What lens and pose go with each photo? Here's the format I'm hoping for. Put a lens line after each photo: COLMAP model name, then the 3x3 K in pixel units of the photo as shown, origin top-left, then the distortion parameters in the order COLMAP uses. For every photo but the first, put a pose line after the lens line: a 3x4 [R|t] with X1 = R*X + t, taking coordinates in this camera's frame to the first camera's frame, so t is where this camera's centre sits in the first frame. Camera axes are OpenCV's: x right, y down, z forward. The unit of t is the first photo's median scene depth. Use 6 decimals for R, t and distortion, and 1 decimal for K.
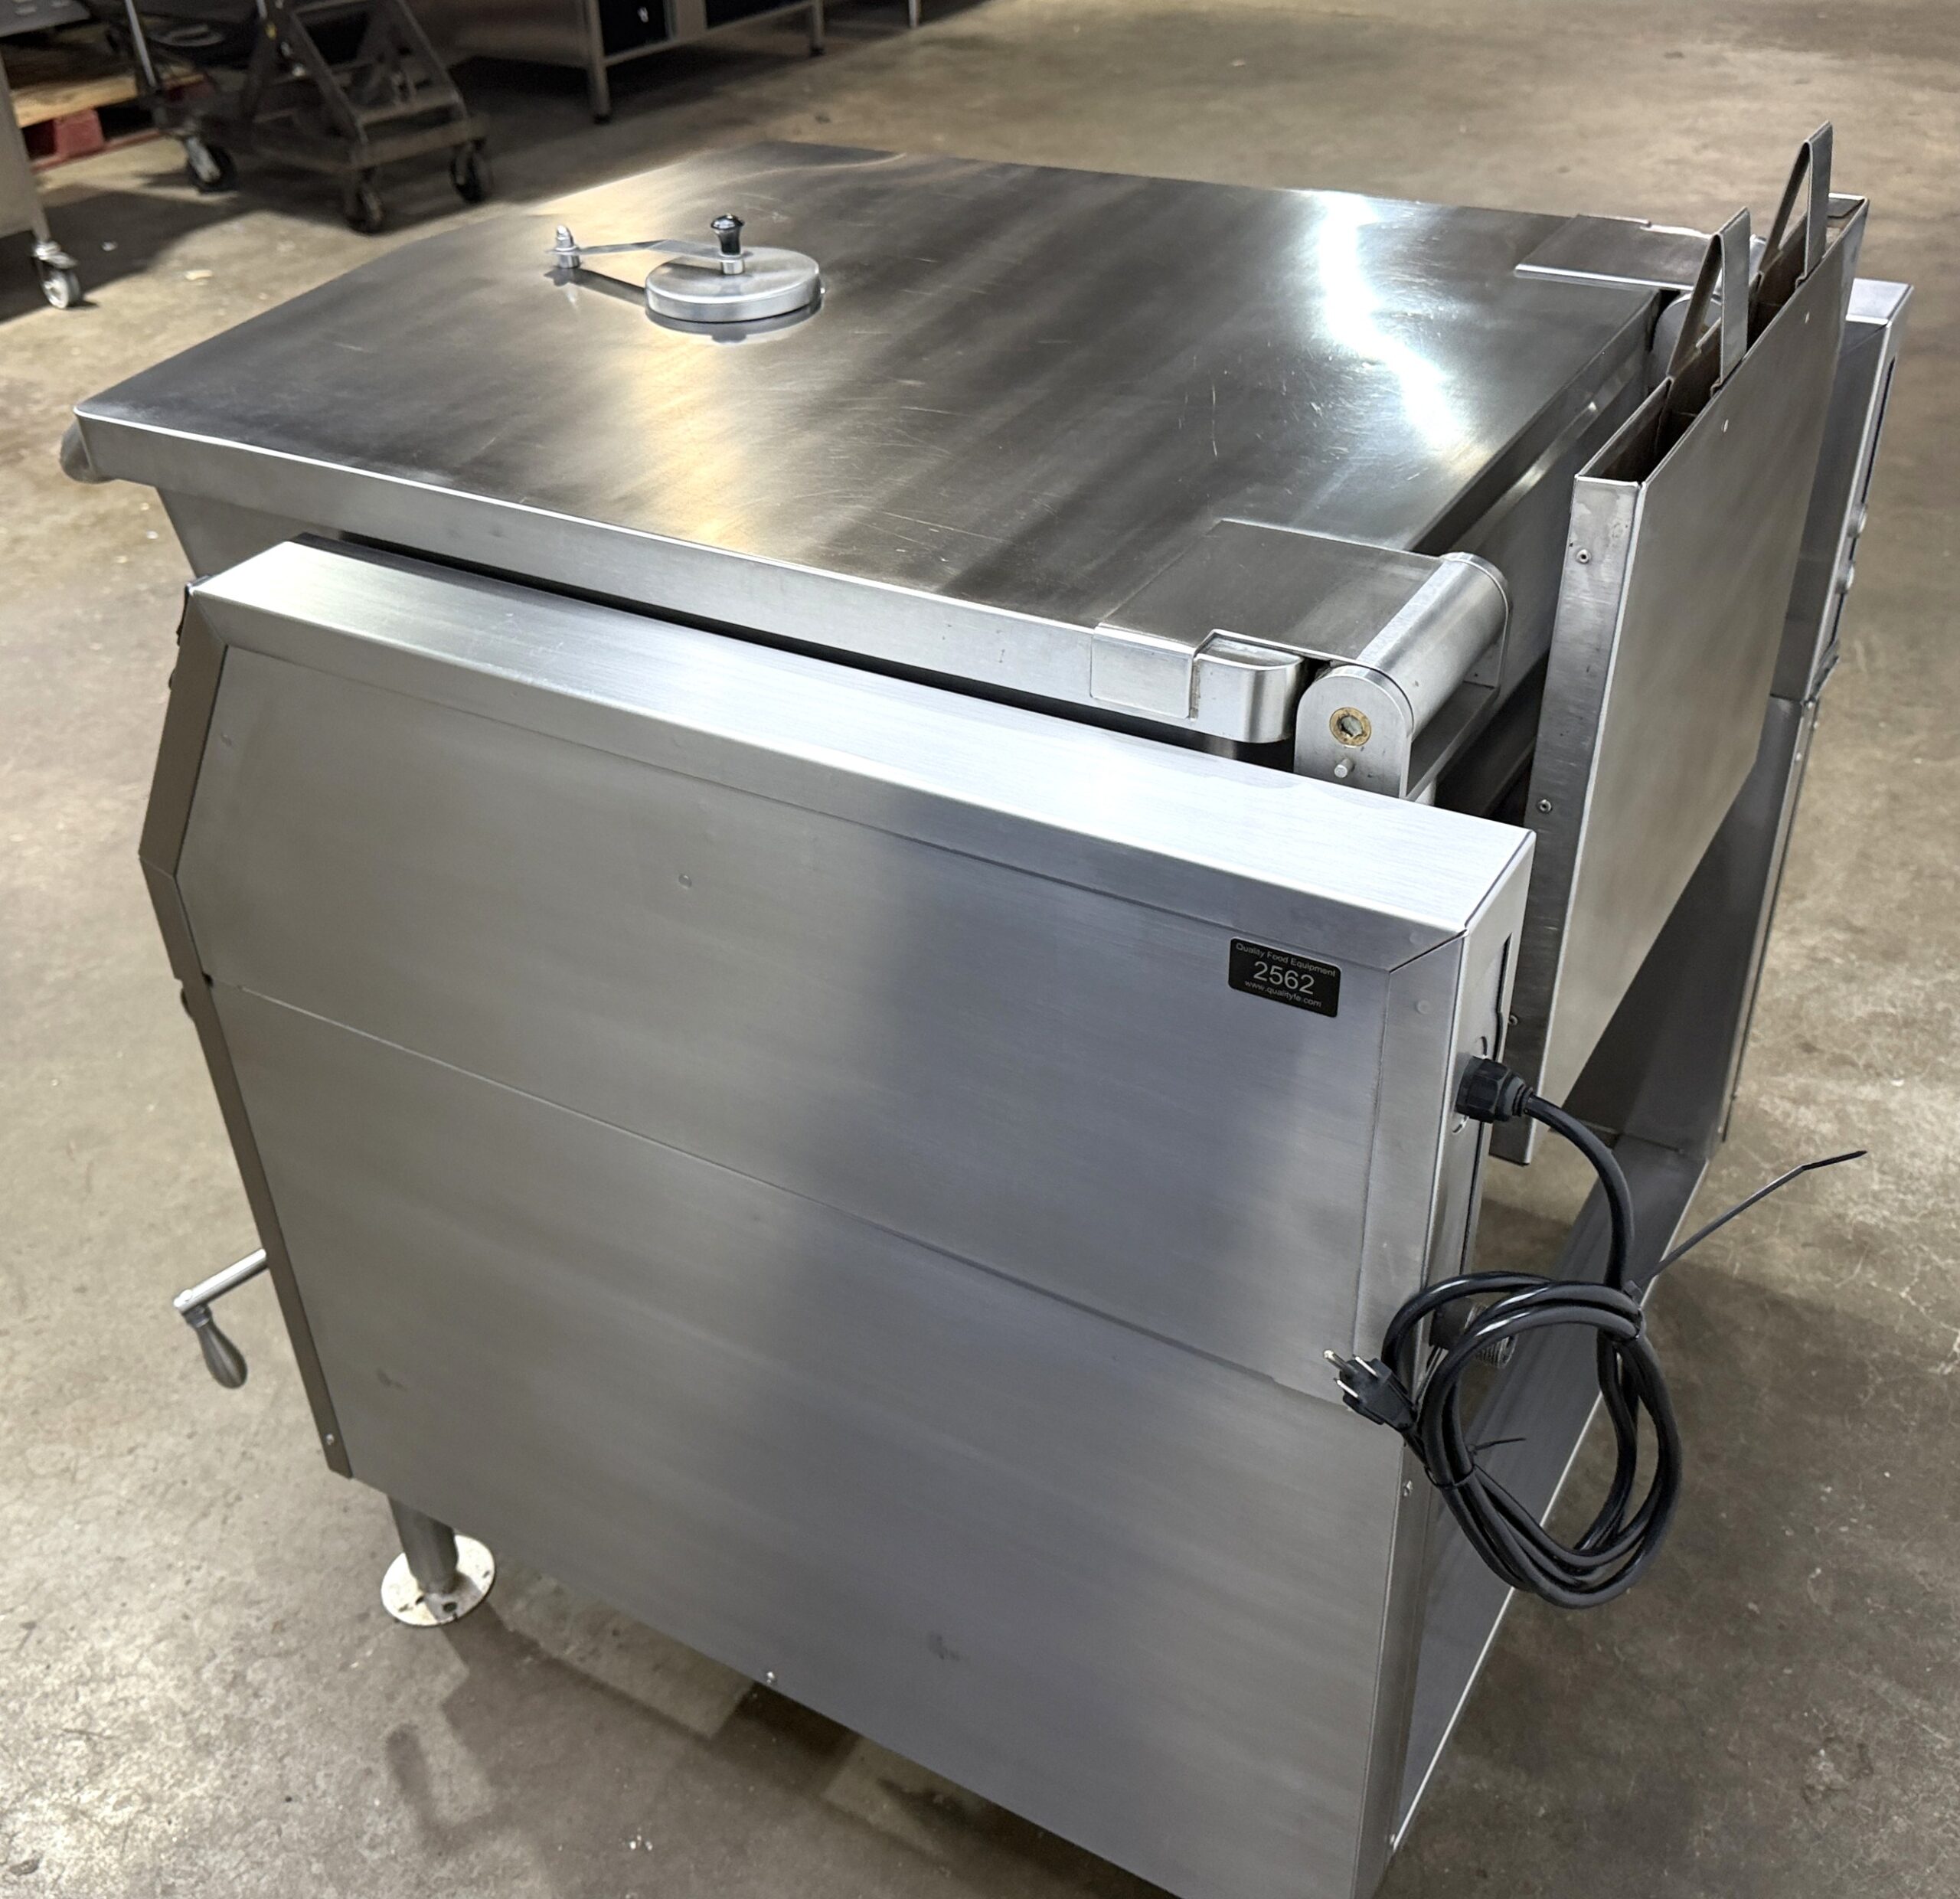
lens RADIAL K [[2079.7, 0, 983.4], [0, 2079.7, 941.5], [0, 0, 1]] dist [0.061095, -0.106801]
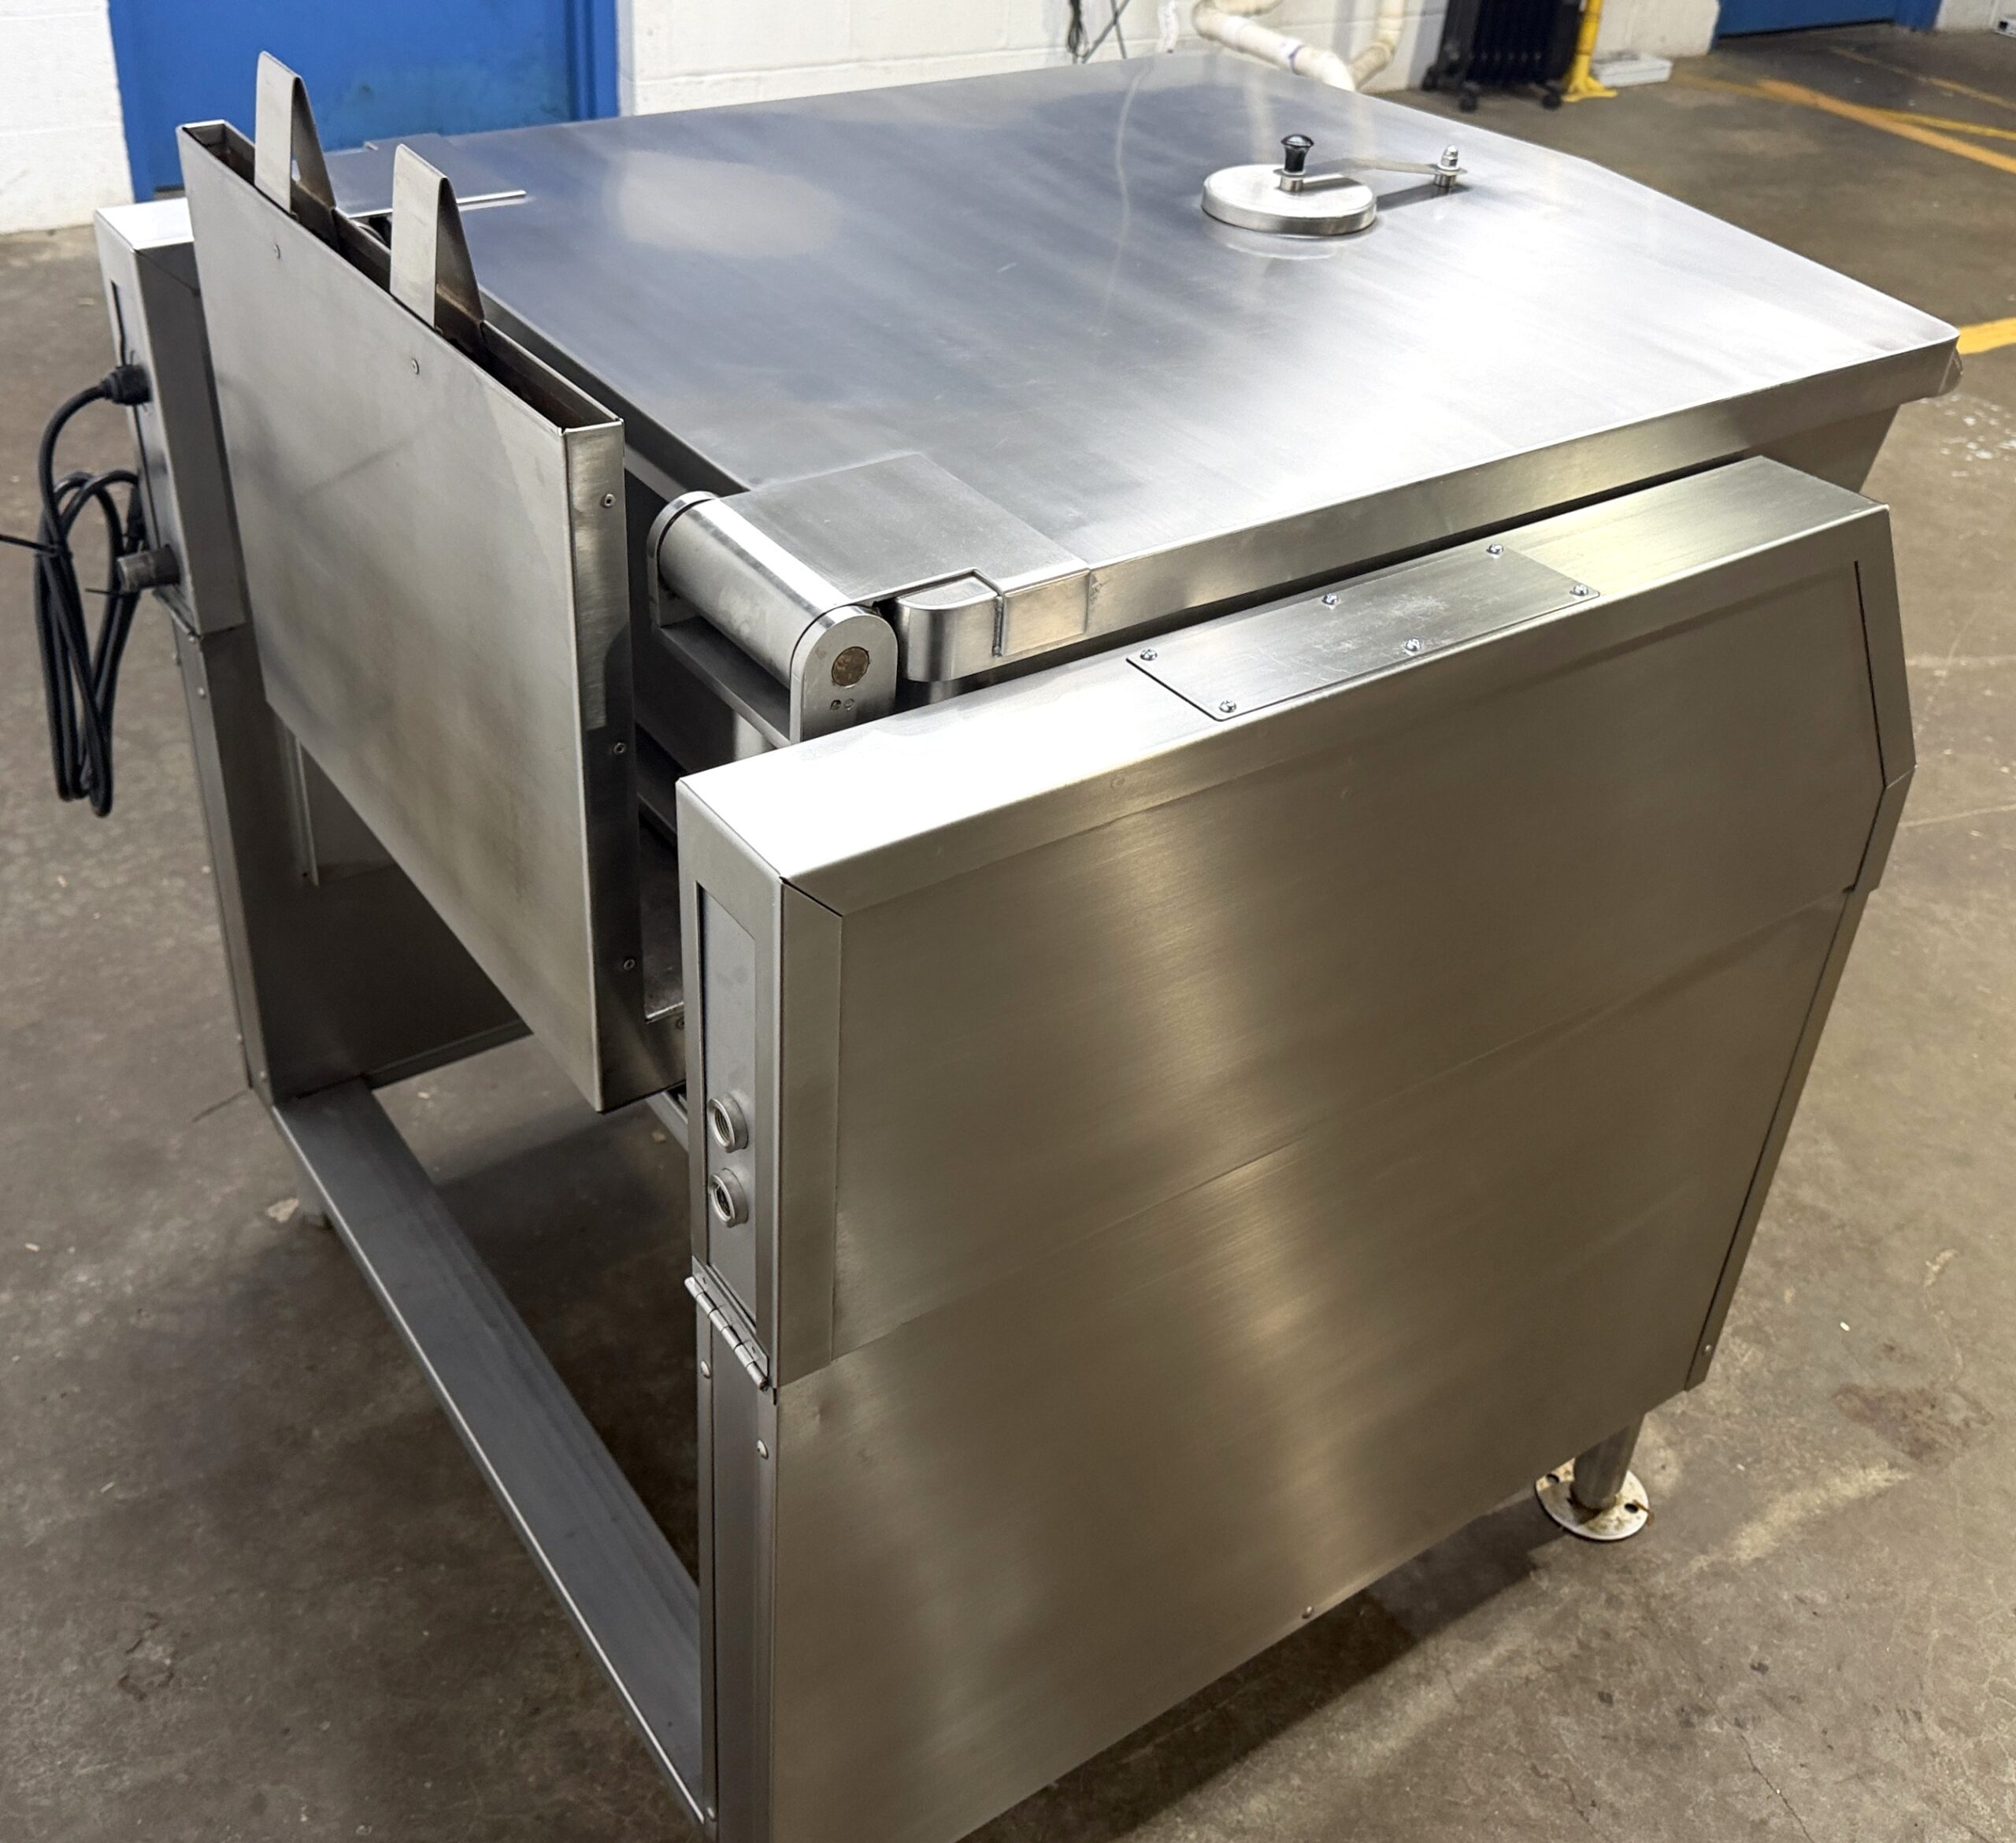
lens RADIAL K [[2182.1, 0, 977.3], [0, 2182.1, 772.0], [0, 0, 1]] dist [0.011160, -0.018806]
pose [[-0.422759, 0.488711, -0.763175, 0.781143], [-0.544588, 0.536116, 0.644984, -0.671573], [0.724361, 0.688289, 0.039498, 0.905922]]
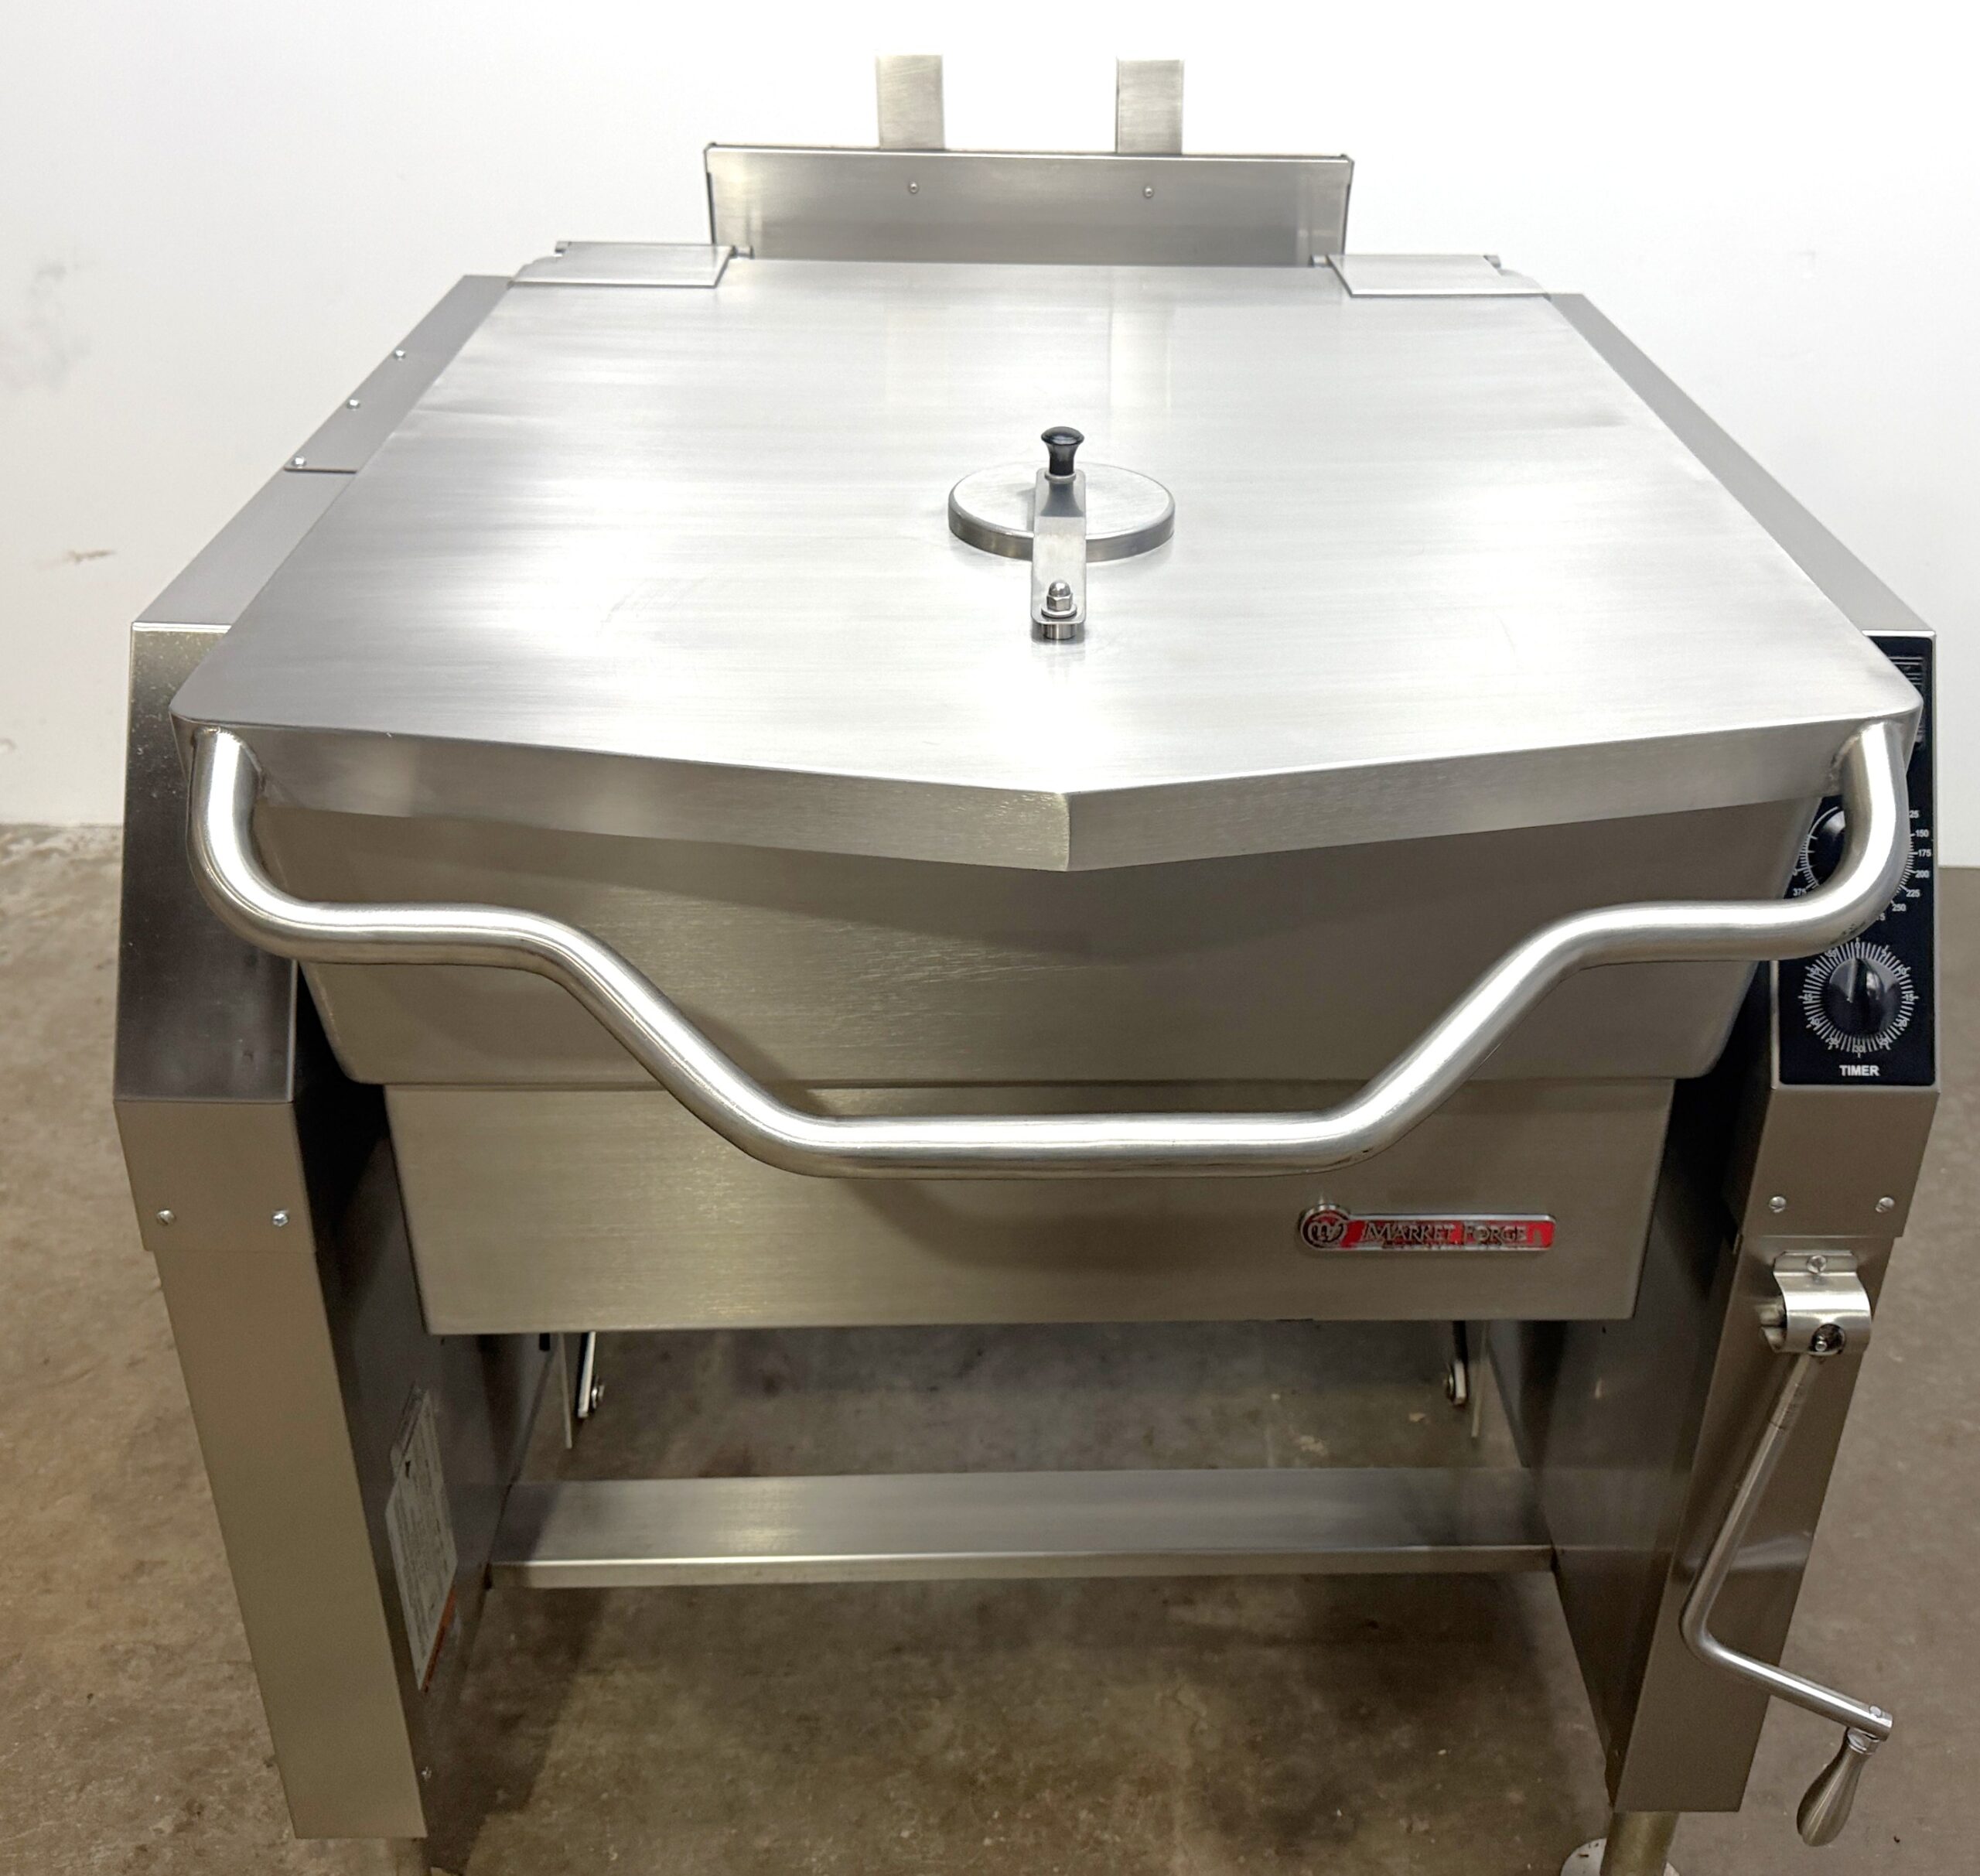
lens RADIAL K [[2060.3, 0, 1097.7], [0, 2060.3, 798.7], [0, 0, 1]] dist [0.008909, -0.025117]
pose [[-0.535375, -0.373014, 0.757782, -0.647954], [0.467280, 0.616567, 0.633636, -0.632529], [-0.703579, 0.693329, -0.155793, 1.031701]]
